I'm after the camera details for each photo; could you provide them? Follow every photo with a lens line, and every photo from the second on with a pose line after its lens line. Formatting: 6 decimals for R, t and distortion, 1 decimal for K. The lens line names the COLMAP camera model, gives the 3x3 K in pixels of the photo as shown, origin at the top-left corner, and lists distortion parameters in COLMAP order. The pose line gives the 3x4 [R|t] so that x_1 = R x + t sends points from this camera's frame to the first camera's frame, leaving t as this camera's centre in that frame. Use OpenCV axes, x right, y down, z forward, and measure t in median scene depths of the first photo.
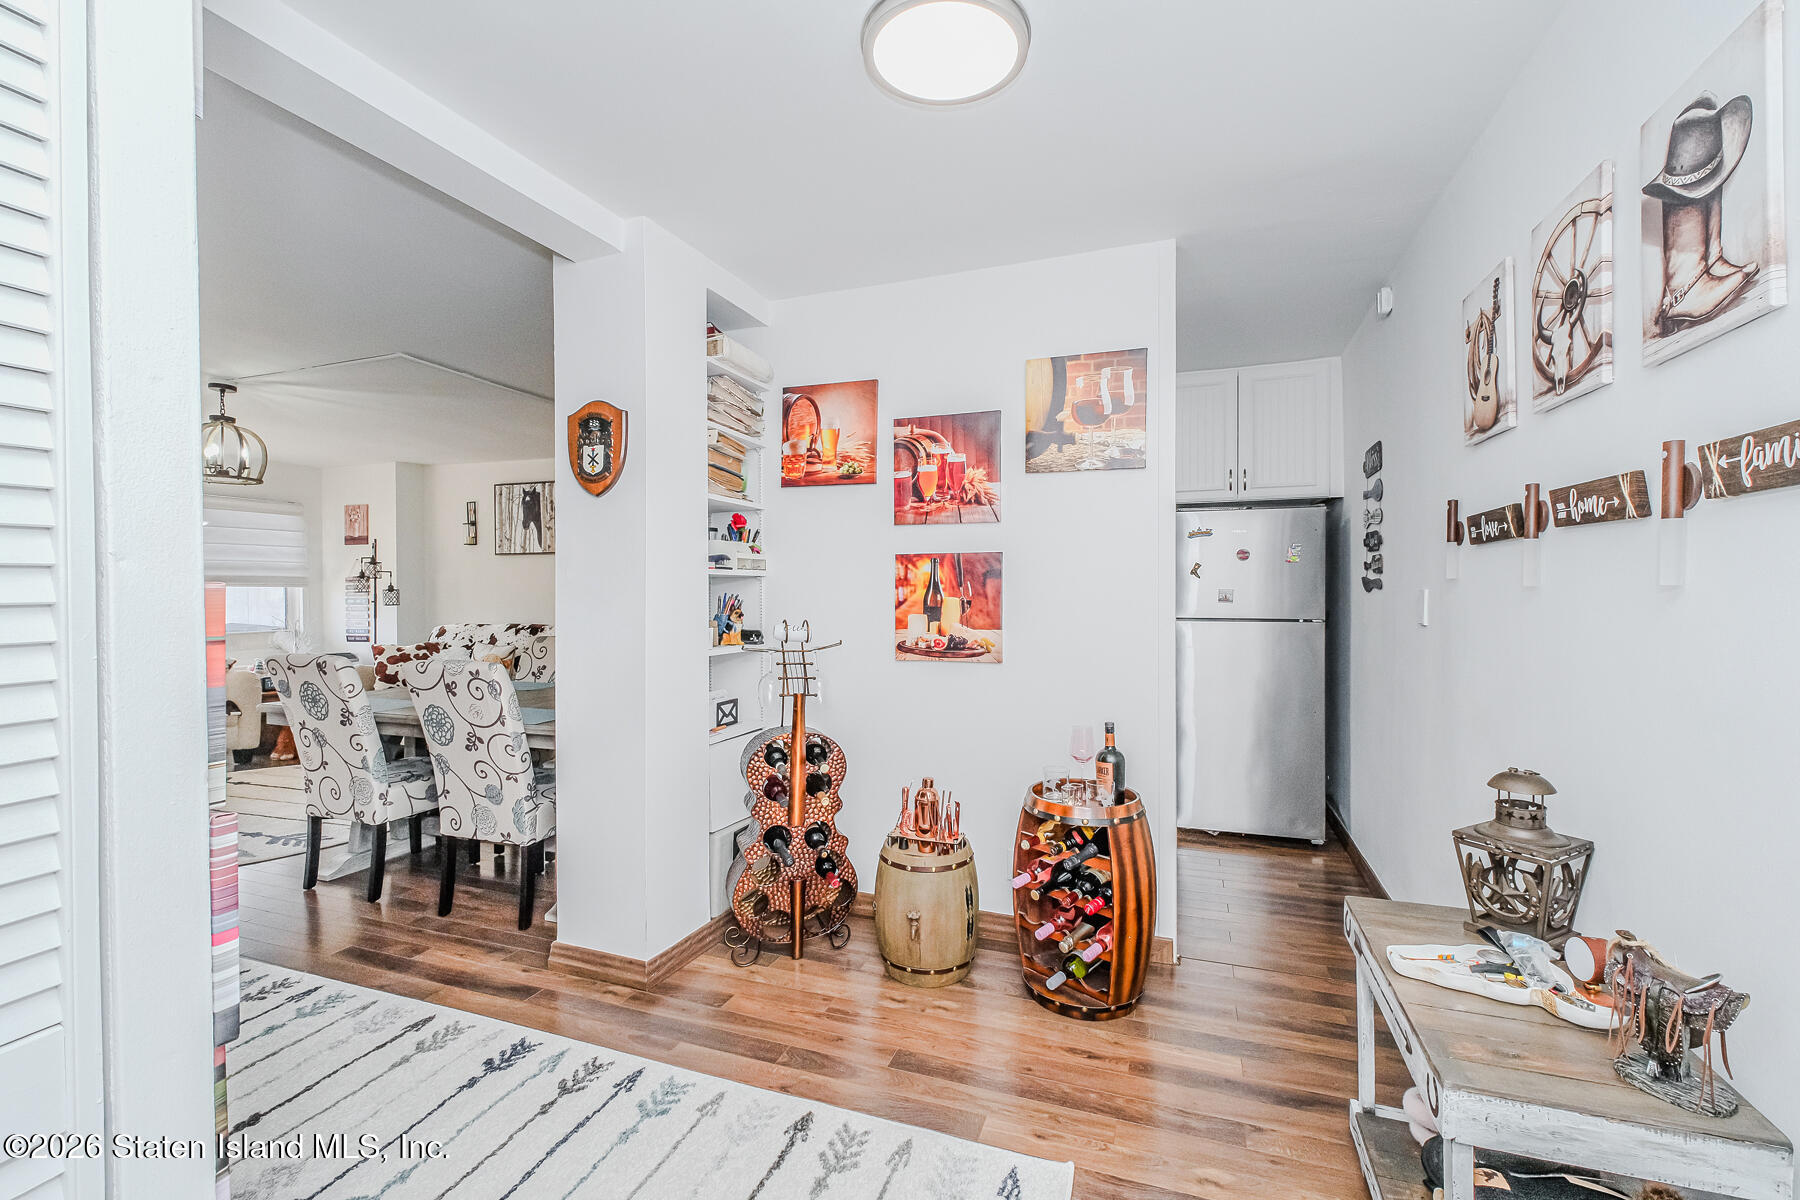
lens RADIAL K [[766.3, 0, 920.1], [0, 766.3, 602.6], [0, 0, 1]] dist [0.000399, -0.000932]
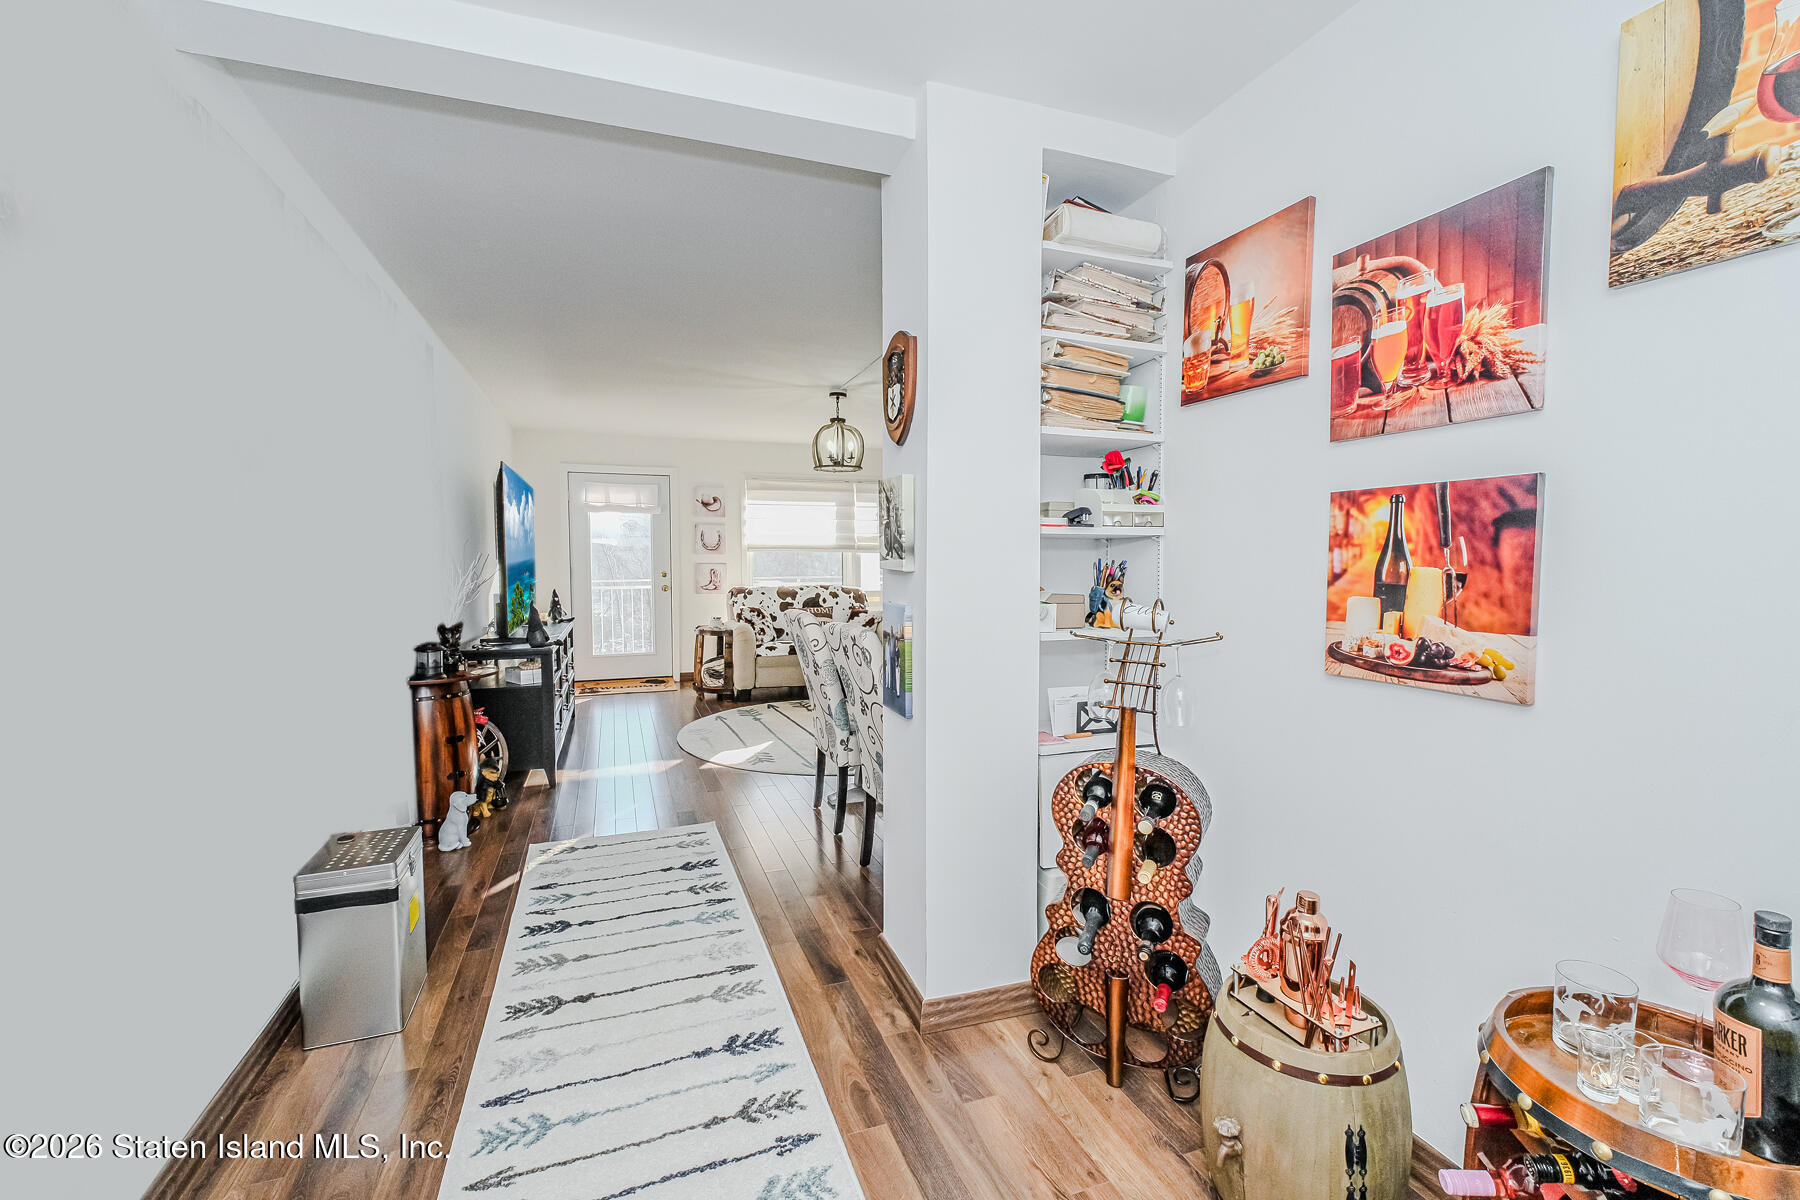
lens RADIAL K [[766.3, 0, 914.2], [0, 766.3, 601.5], [0, 0, 1]] dist [0.000399, -0.000932]
pose [[0.650237, 0.043901, -0.758462, 0.209215], [-0.012255, 0.998805, 0.047307, -0.003937], [0.759633, -0.021466, 0.649998, 0.382832]]
